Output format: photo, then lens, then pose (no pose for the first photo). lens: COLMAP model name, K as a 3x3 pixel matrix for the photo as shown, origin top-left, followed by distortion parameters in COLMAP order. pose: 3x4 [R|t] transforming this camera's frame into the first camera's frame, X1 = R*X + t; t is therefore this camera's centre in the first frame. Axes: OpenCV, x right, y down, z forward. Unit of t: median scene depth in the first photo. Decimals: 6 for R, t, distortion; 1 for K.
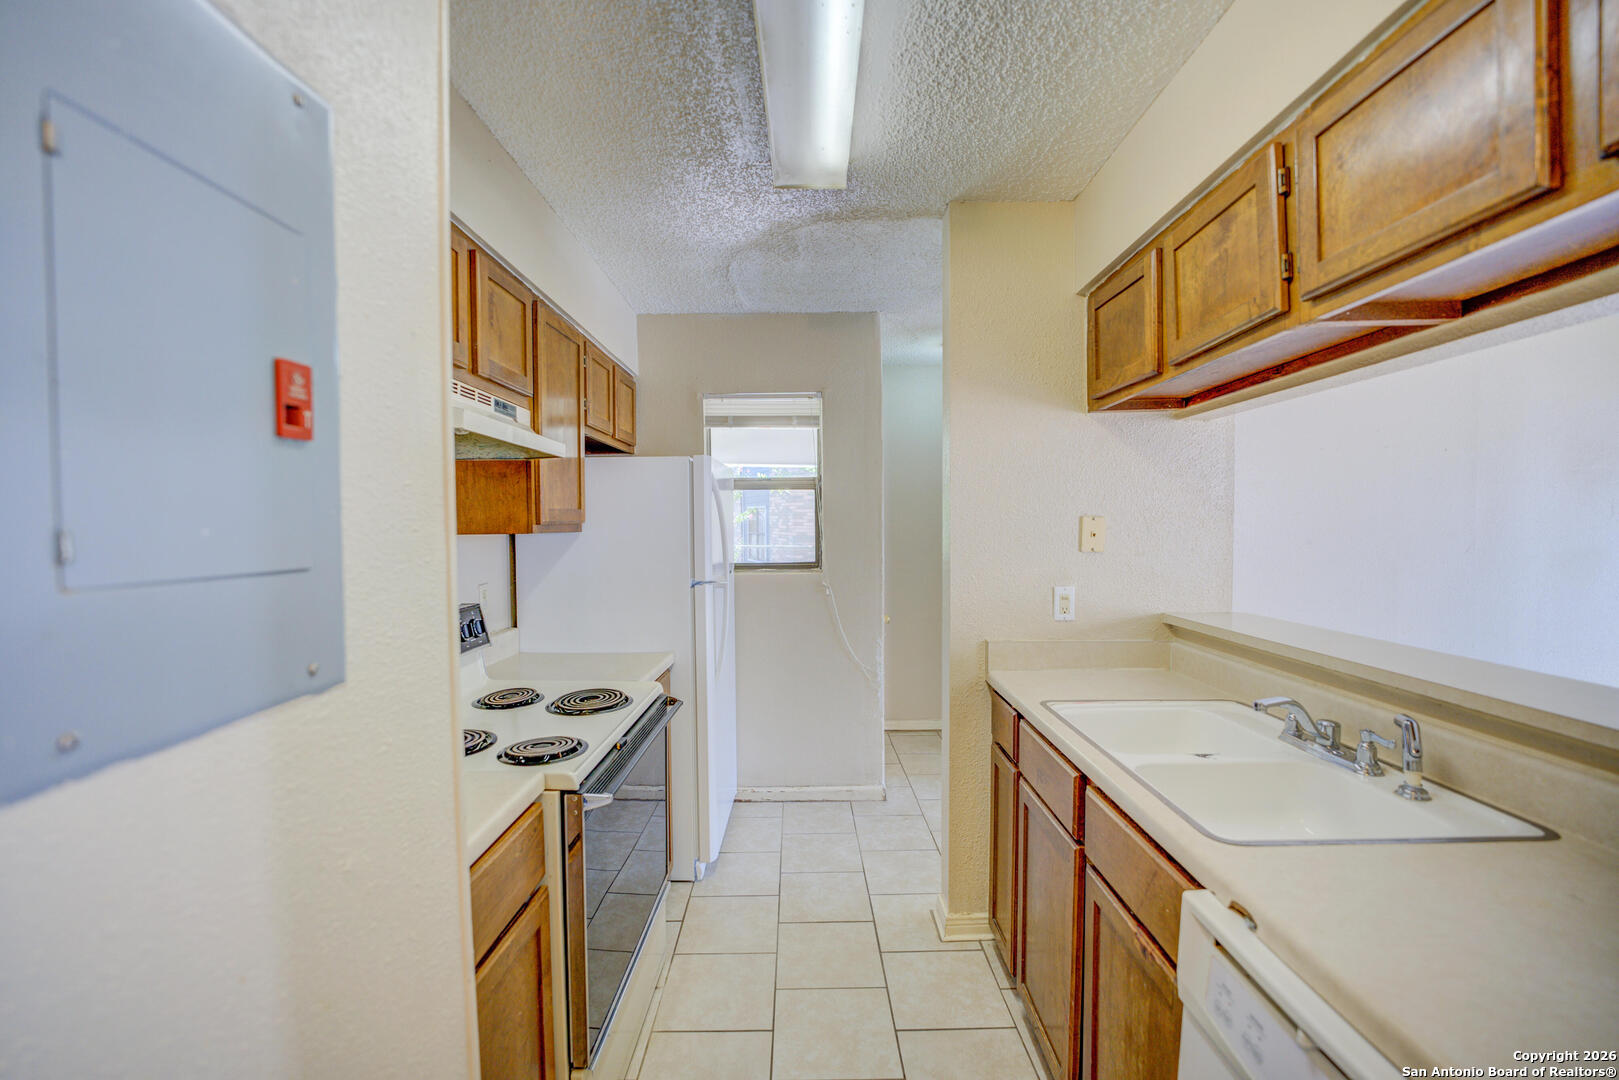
lens RADIAL K [[662.9, 0, 809.5], [0, 662.9, 540.0], [0, 0, 1]] dist [-0.021345, 0.000567]
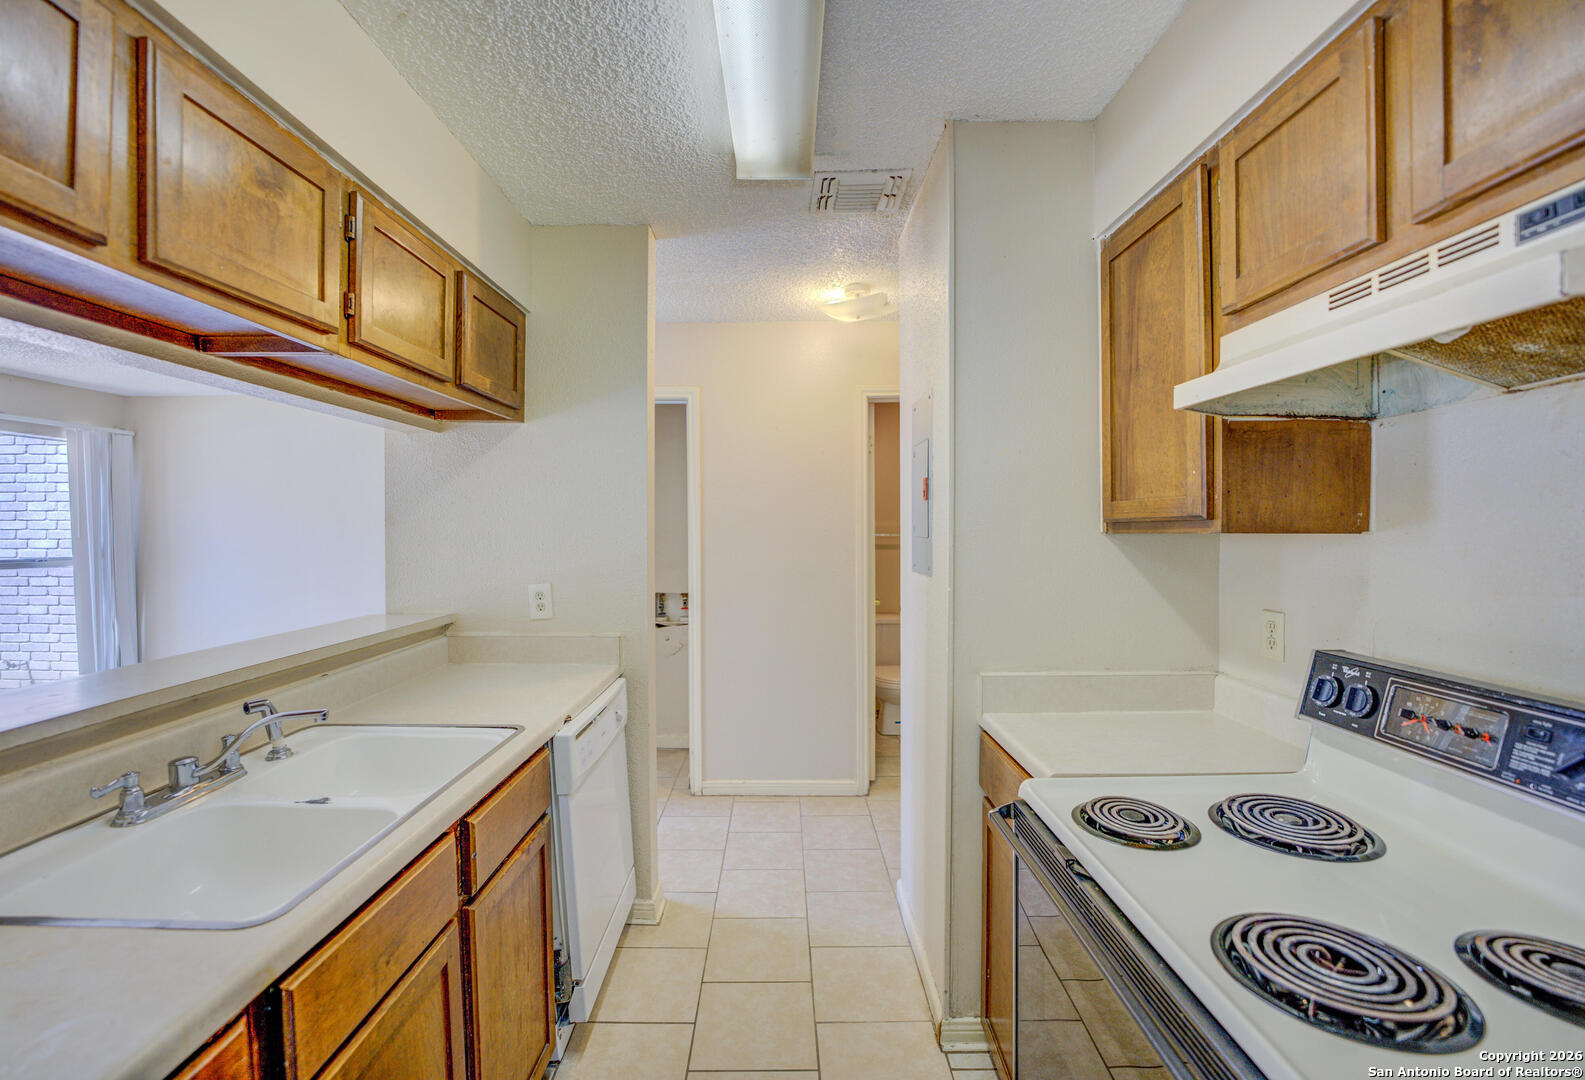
lens RADIAL K [[664.0, 0, 792.5], [0, 664.0, 540.0], [0, 0, 1]] dist [-0.000032, -0.000012]
pose [[-0.999835, 0.012459, -0.013216, -0.010764], [0.011906, 0.999082, 0.041163, -0.041512], [0.013717, 0.040999, -0.999065, 1.859406]]
